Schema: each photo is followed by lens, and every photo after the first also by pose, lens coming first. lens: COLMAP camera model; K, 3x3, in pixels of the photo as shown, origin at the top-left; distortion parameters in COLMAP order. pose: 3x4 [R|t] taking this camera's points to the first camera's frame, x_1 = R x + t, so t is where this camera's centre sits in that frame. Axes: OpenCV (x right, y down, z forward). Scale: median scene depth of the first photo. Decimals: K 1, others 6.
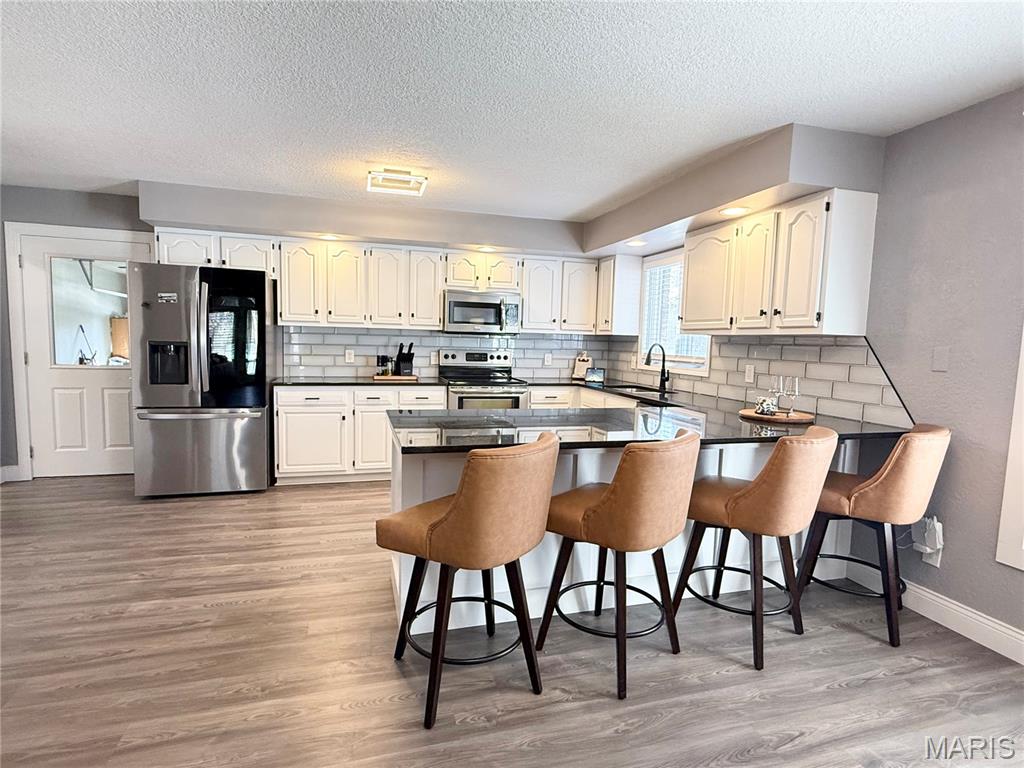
lens RADIAL K [[511.3, 0, 511.0], [0, 511.3, 388.1], [0, 0, 1]] dist [-0.000270, -0.000074]
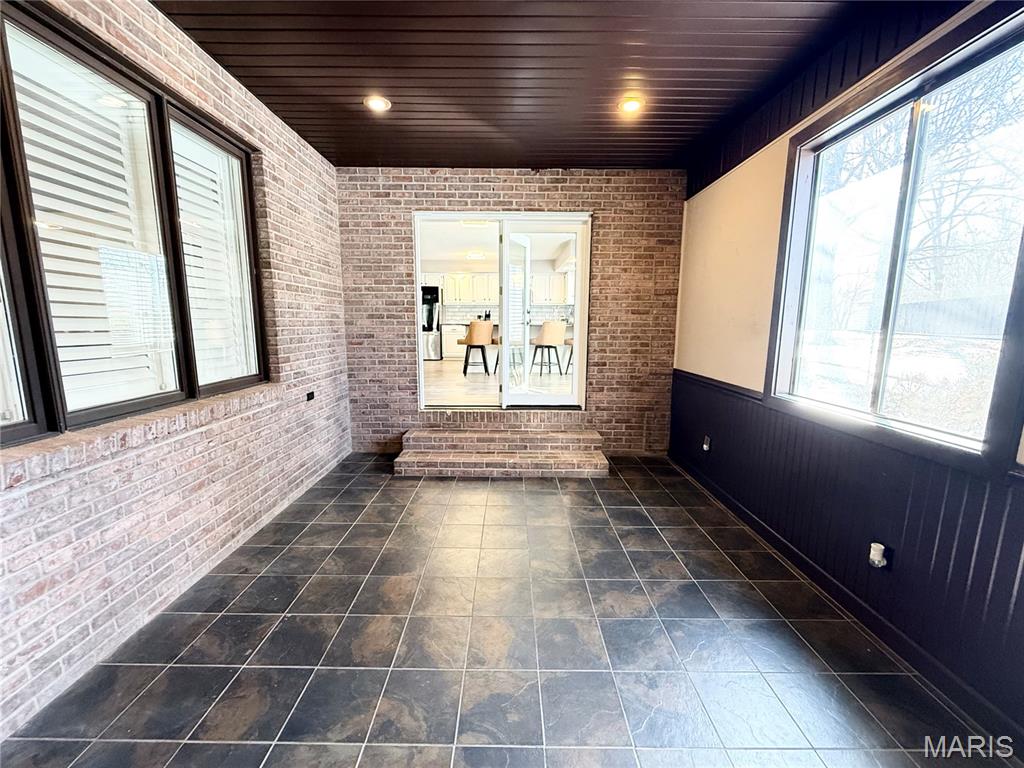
lens RADIAL K [[407.4, 0, 510.4], [0, 407.4, 383.6], [0, 0, 1]] dist [-0.000181, -0.000795]
pose [[0.959122, 0.022148, -0.282125, 0.514744], [-0.004705, 0.998043, 0.062357, 0.160474], [0.282954, -0.058480, 0.957349, -1.017236]]
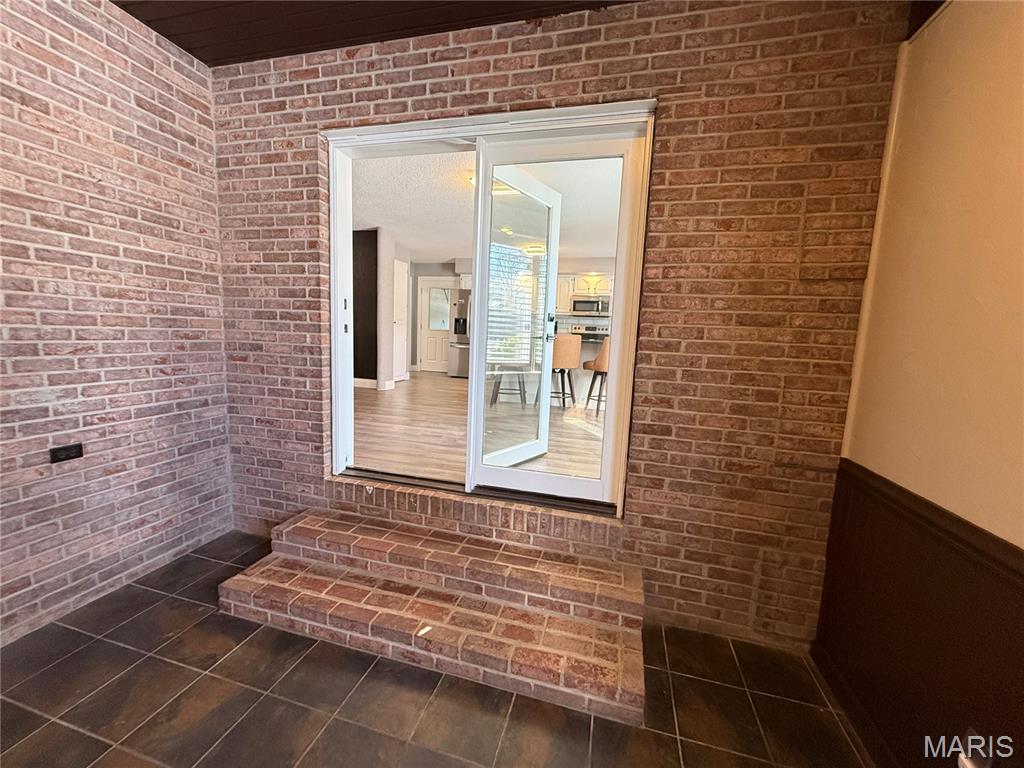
lens RADIAL K [[407.4, 0, 511.1], [0, 407.4, 384.1], [0, 0, 1]] dist [-0.000181, -0.000795]
pose [[0.854135, 0.075679, -0.514516, 0.533683], [-0.065175, 0.997132, 0.038472, 0.120398], [0.515952, 0.000673, 0.856617, -0.542492]]
